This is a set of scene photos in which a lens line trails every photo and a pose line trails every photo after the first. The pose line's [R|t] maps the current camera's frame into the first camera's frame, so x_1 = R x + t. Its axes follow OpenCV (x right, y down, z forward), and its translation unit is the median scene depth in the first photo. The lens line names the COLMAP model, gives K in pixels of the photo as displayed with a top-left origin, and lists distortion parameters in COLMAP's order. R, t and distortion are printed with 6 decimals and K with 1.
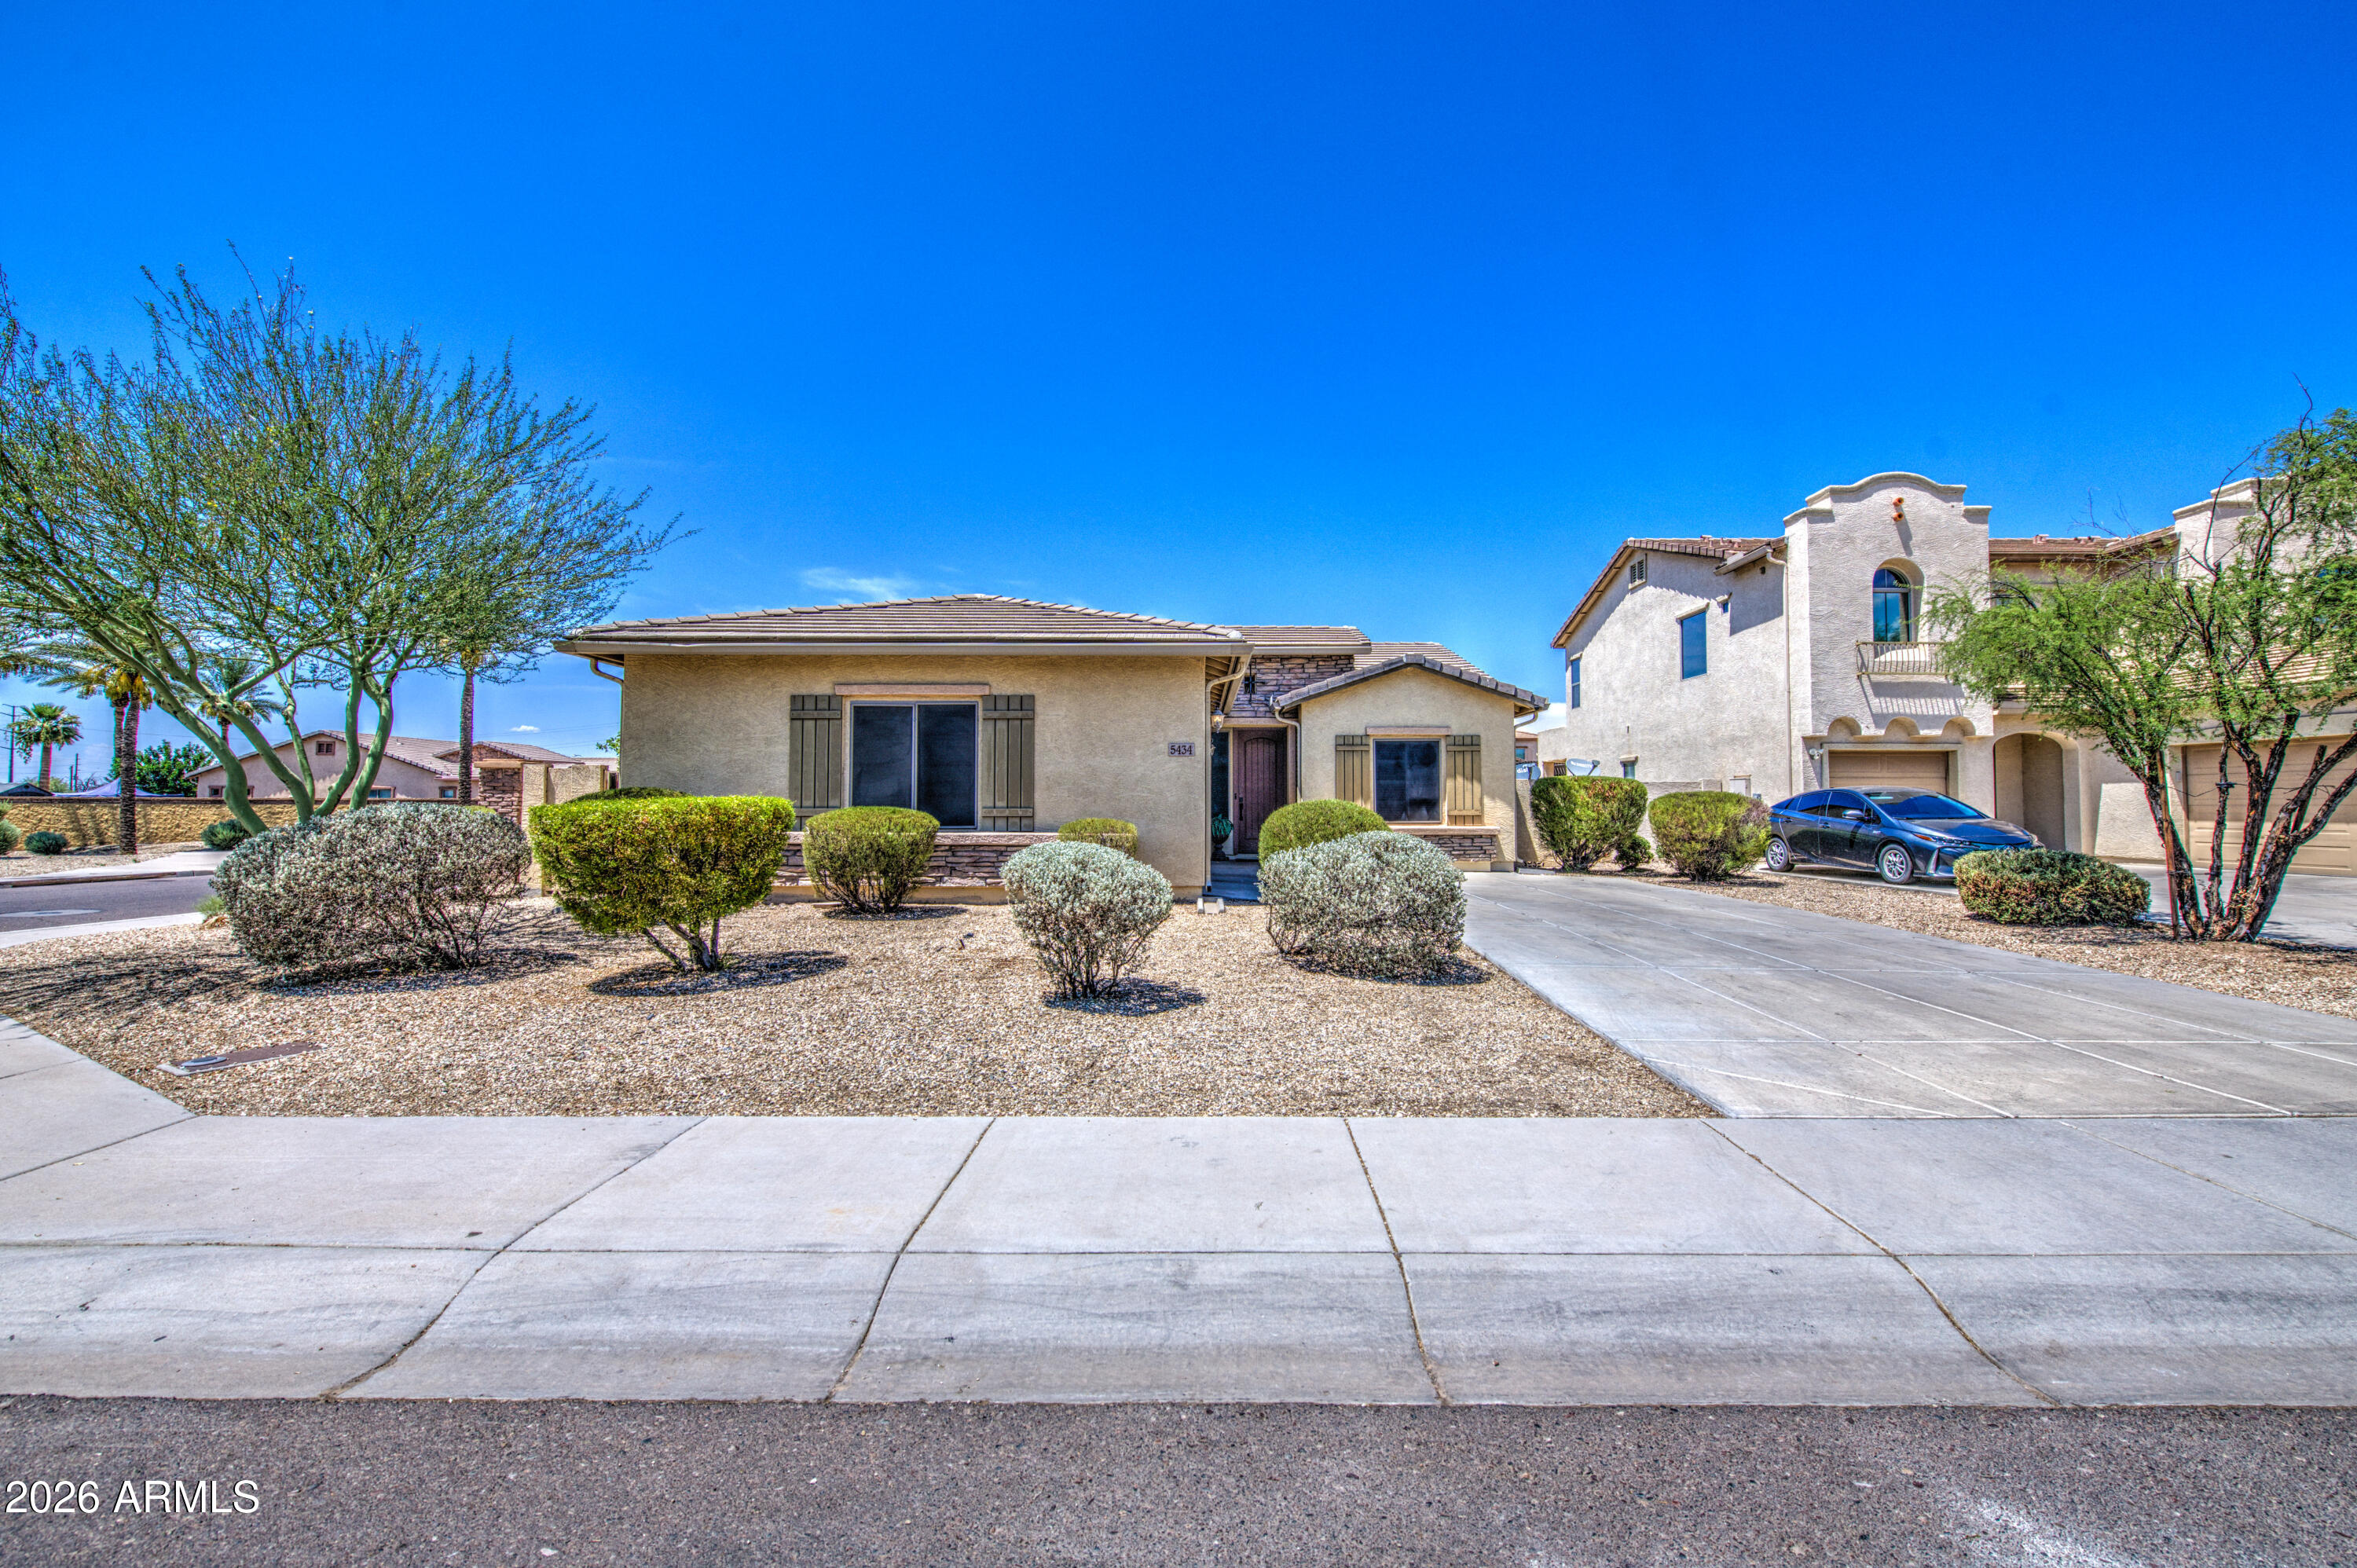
lens RADIAL K [[918.8, 0, 1193.1], [0, 918.8, 774.1], [0, 0, 1]] dist [-0.000947, 0.000026]
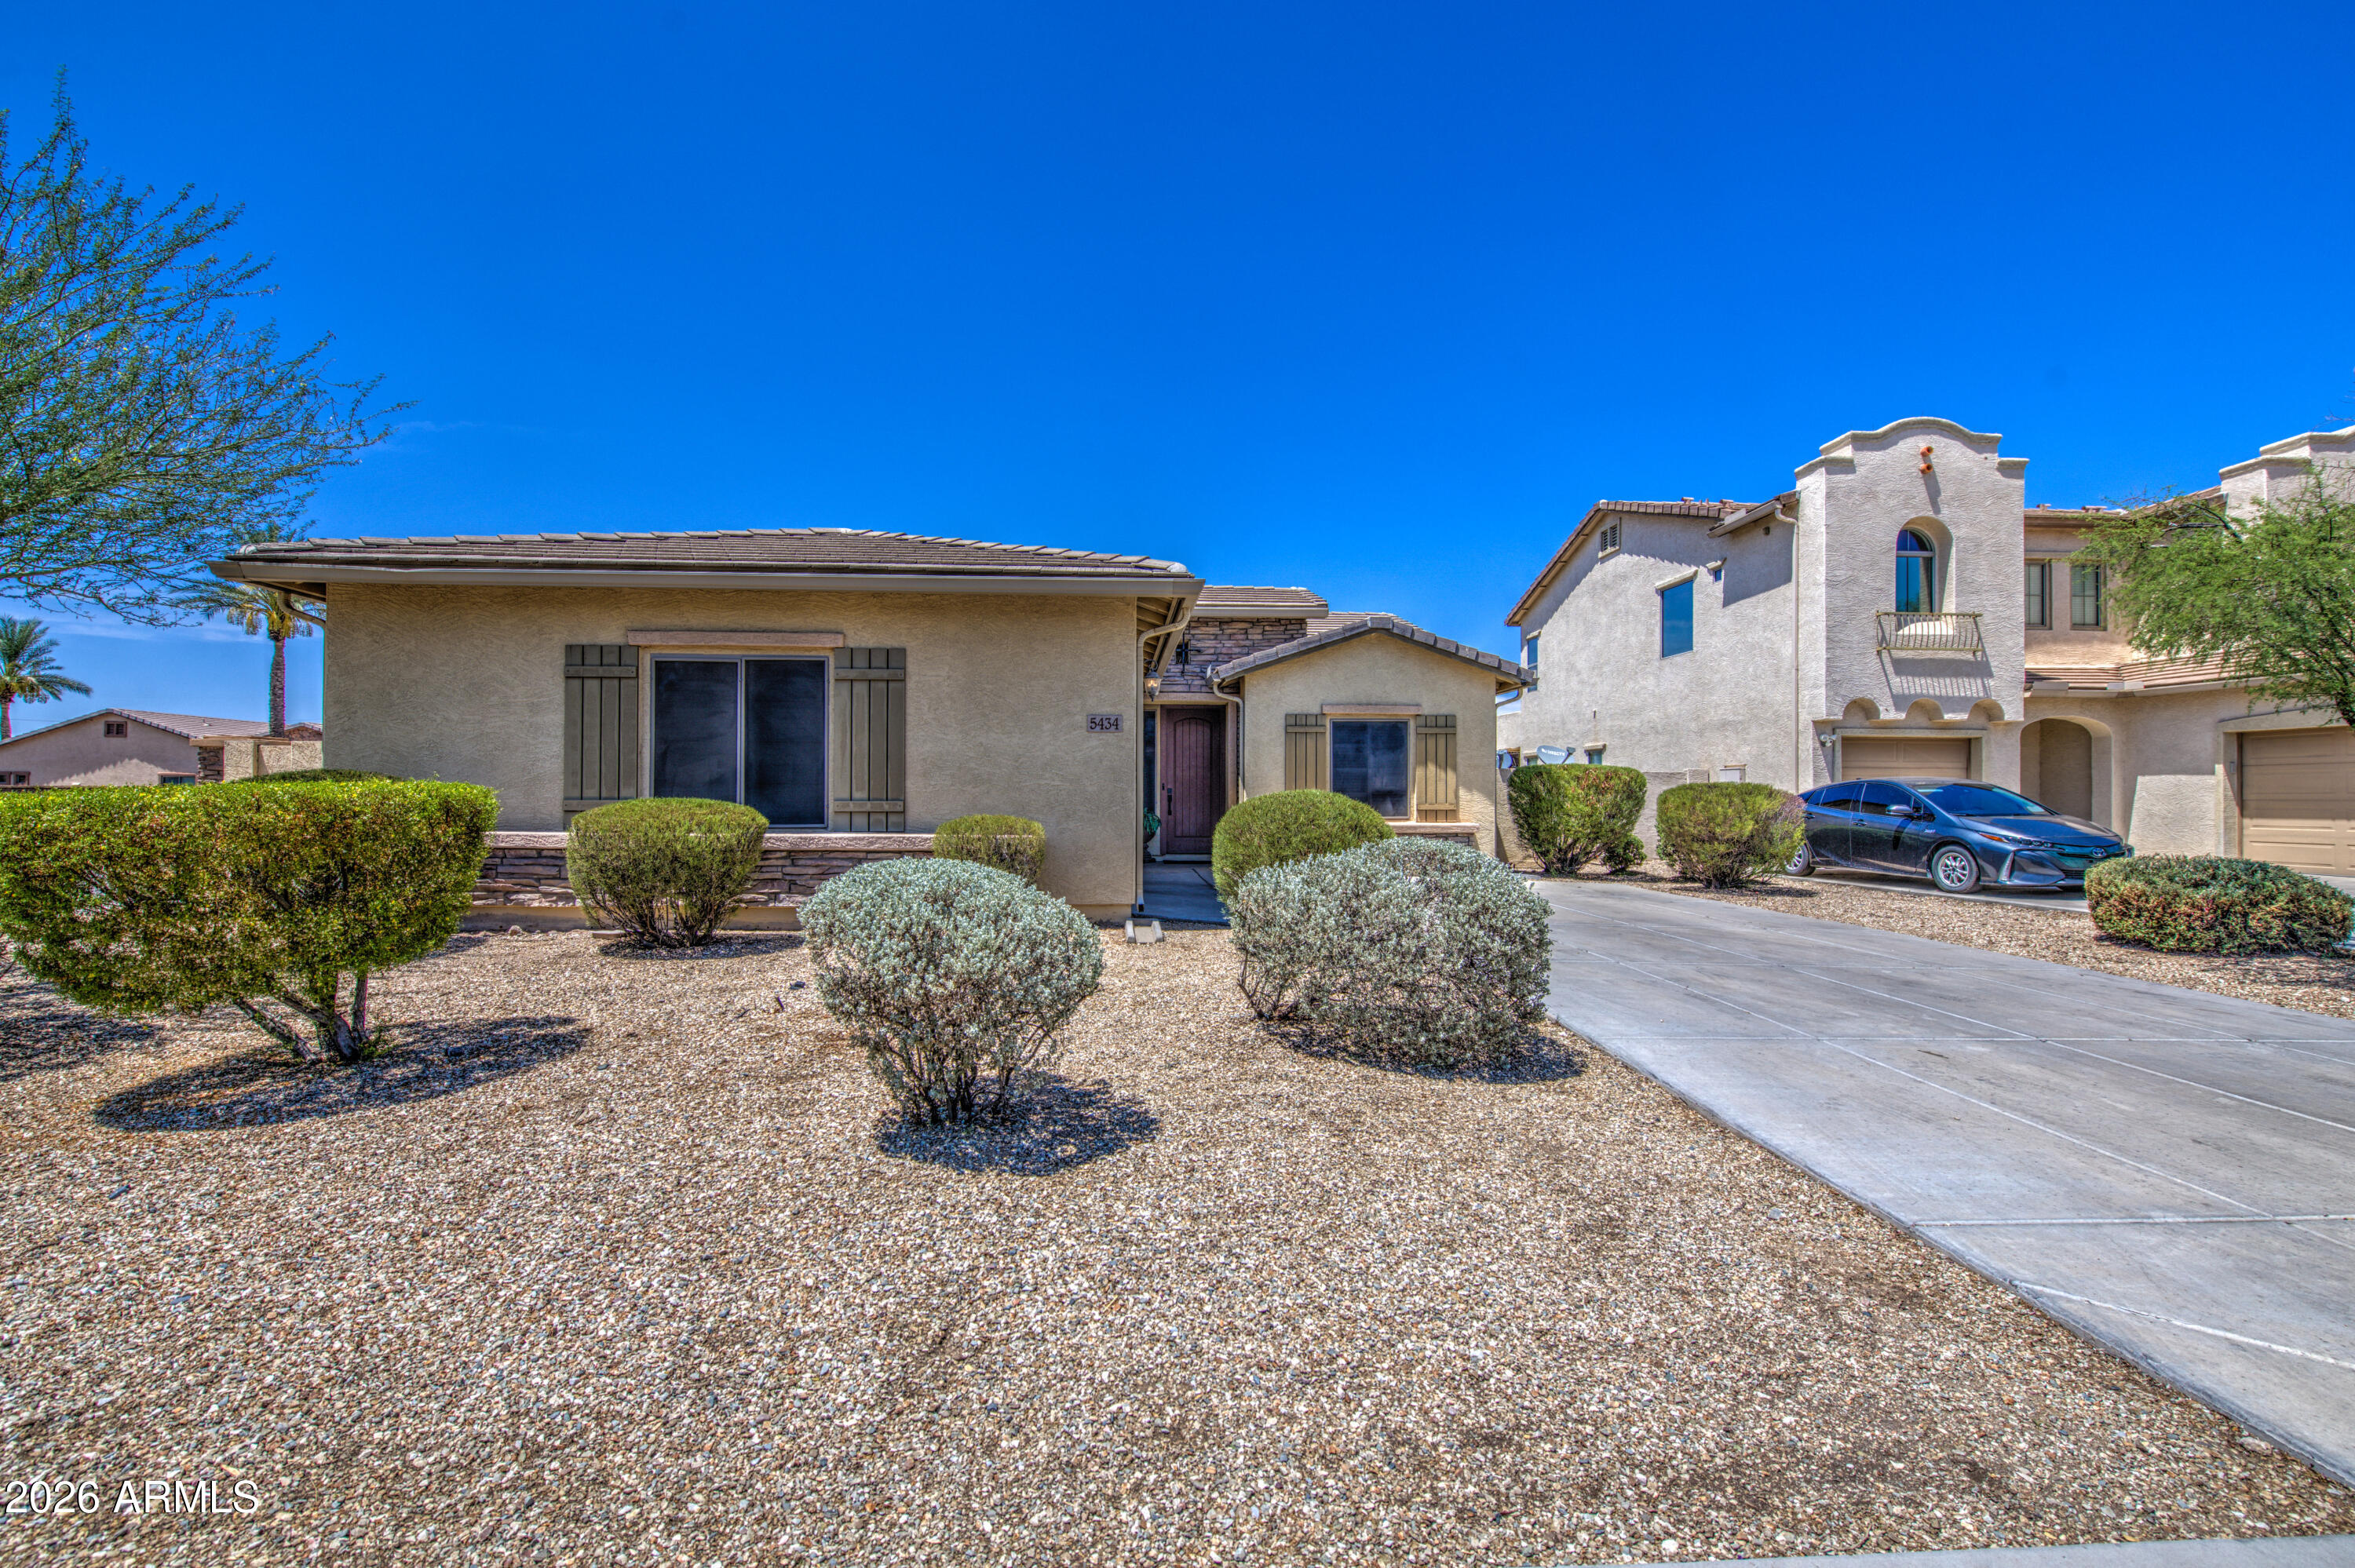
lens RADIAL K [[918.3, 0, 1177.5], [0, 918.3, 784.0], [0, 0, 1]] dist [-0.000414, -0.000222]
pose [[0.996823, 0.003804, 0.079557, -0.012250], [-0.005384, 0.999792, 0.019651, 0.007565], [-0.079465, -0.020016, 0.996637, 0.232805]]
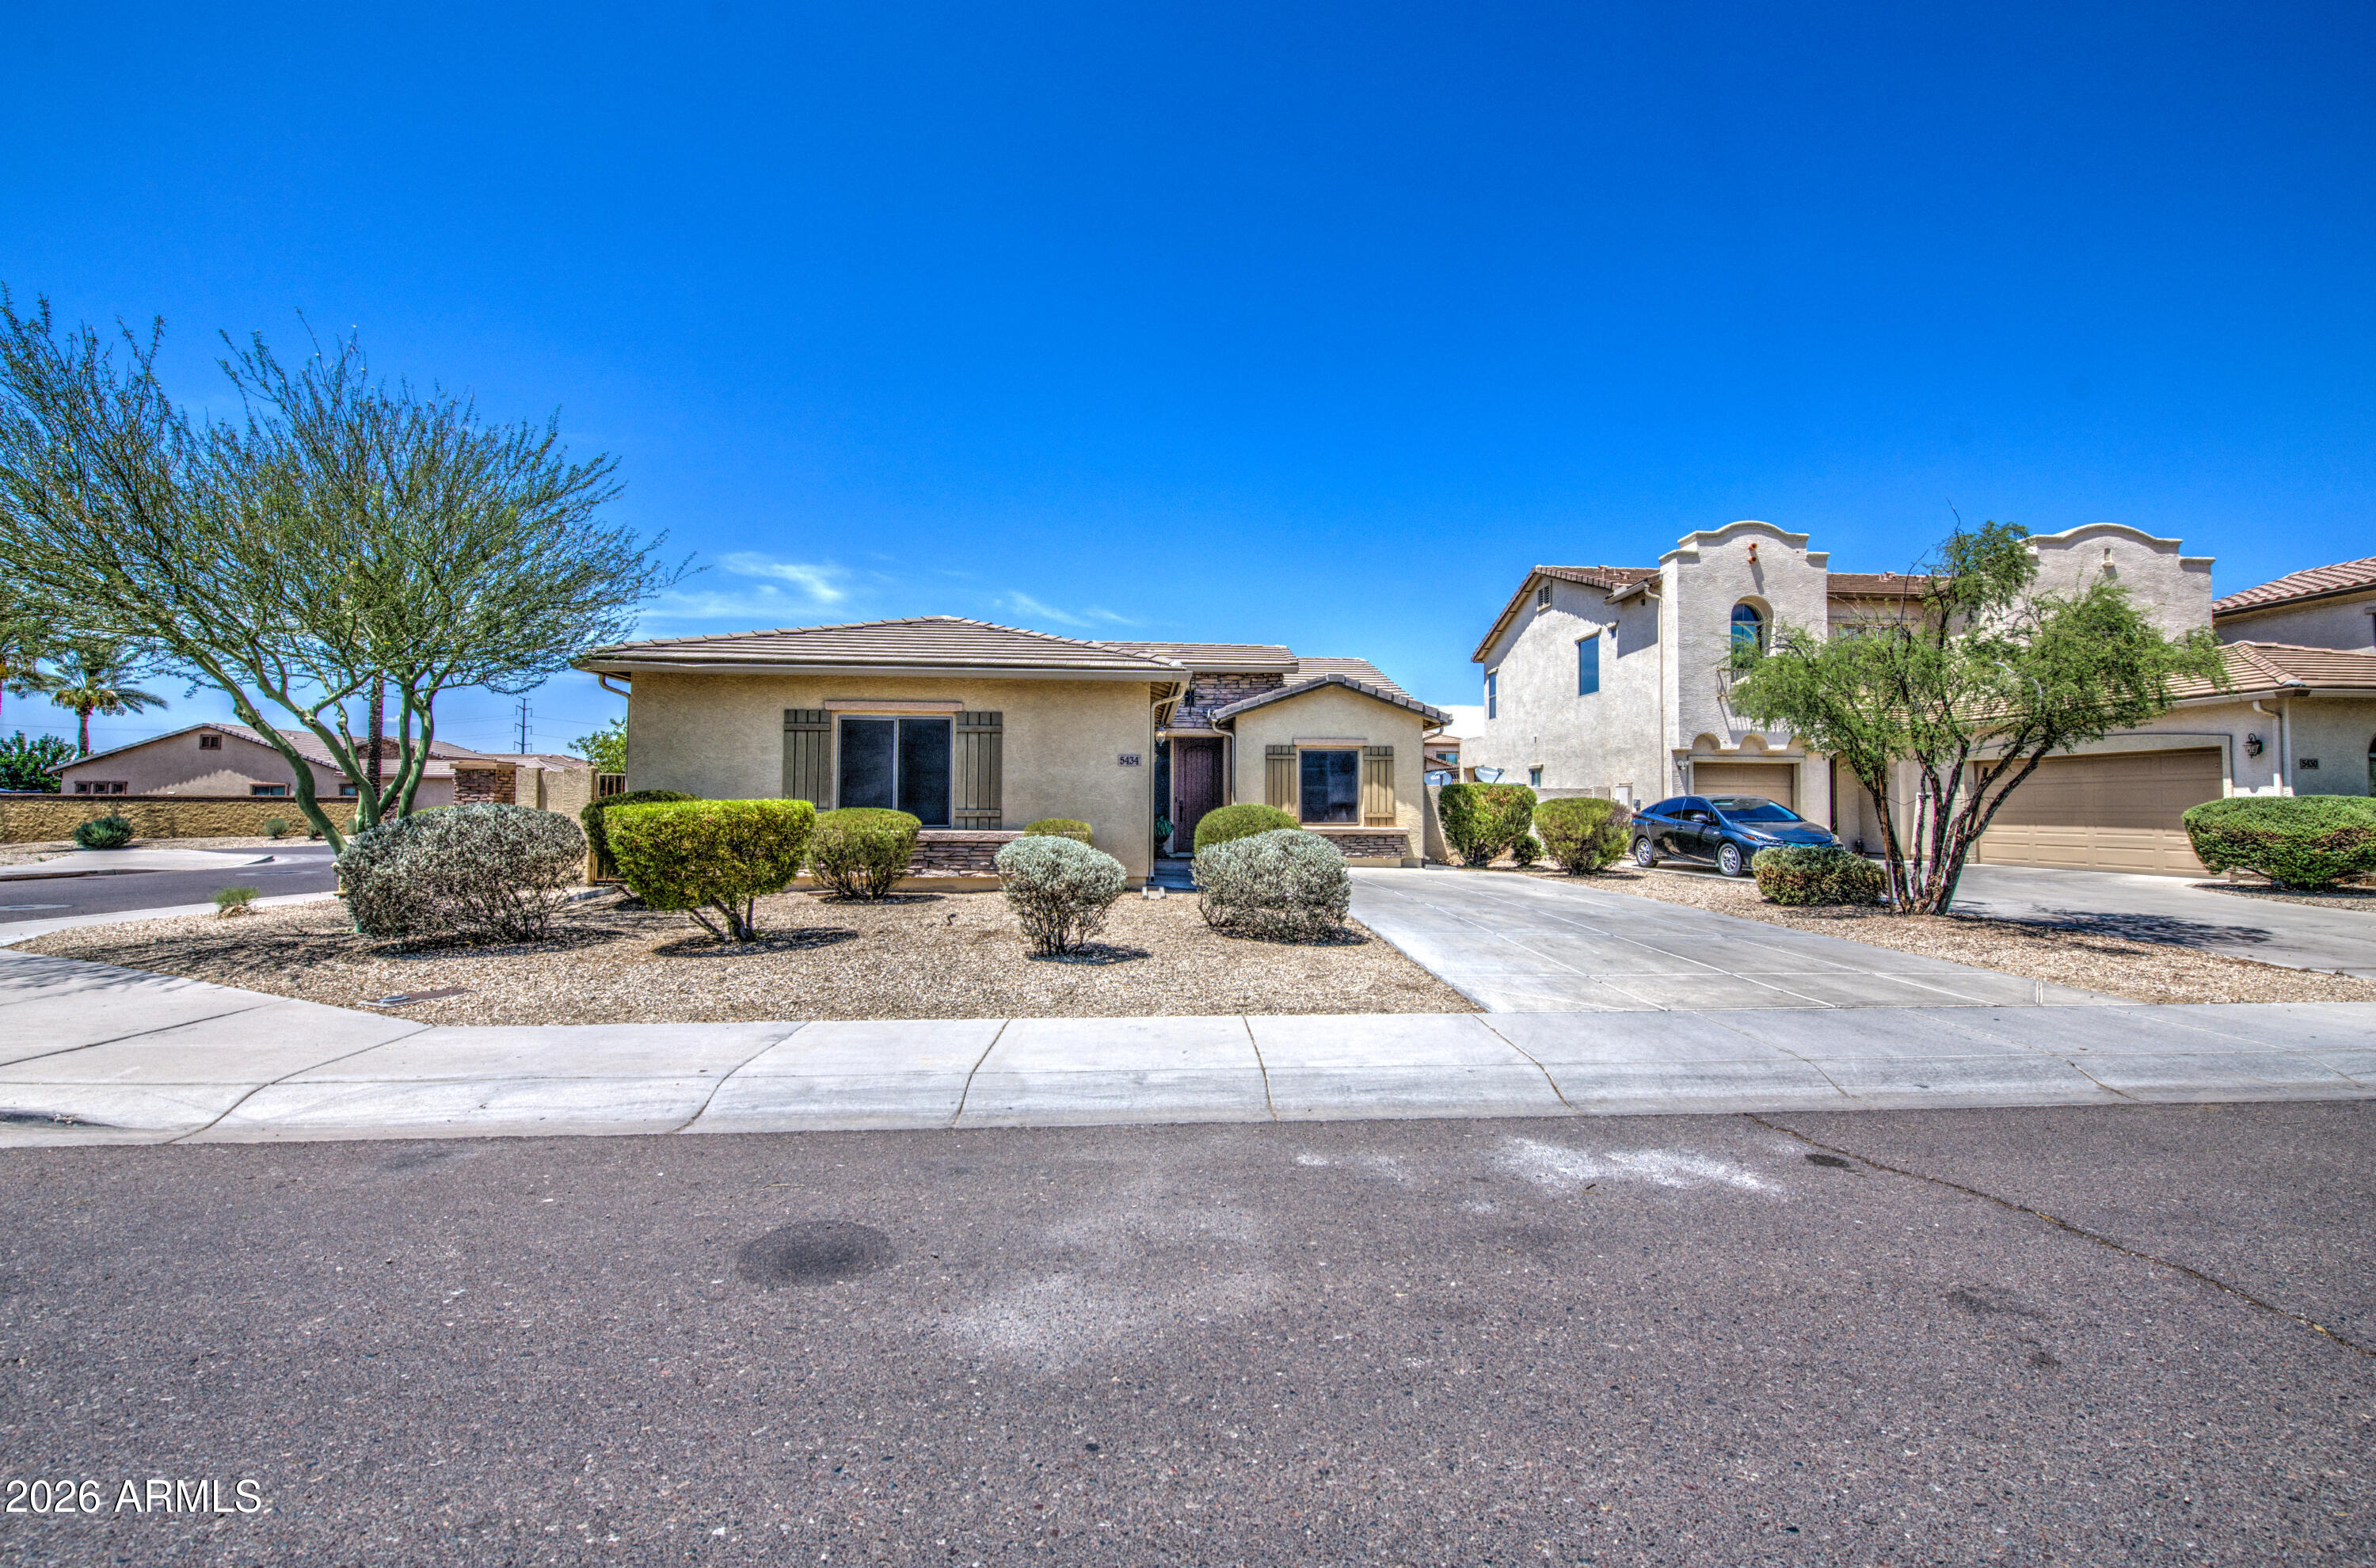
lens RADIAL K [[964.0, 0, 1188.0], [0, 964.0, 784.0], [0, 0, 1]] dist [-0.000115, -0.000449]
pose [[0.998384, 0.005799, 0.056531, -0.007000], [-0.006381, 0.999928, 0.010122, -0.008879], [-0.056468, -0.010467, 0.998350, -0.217095]]
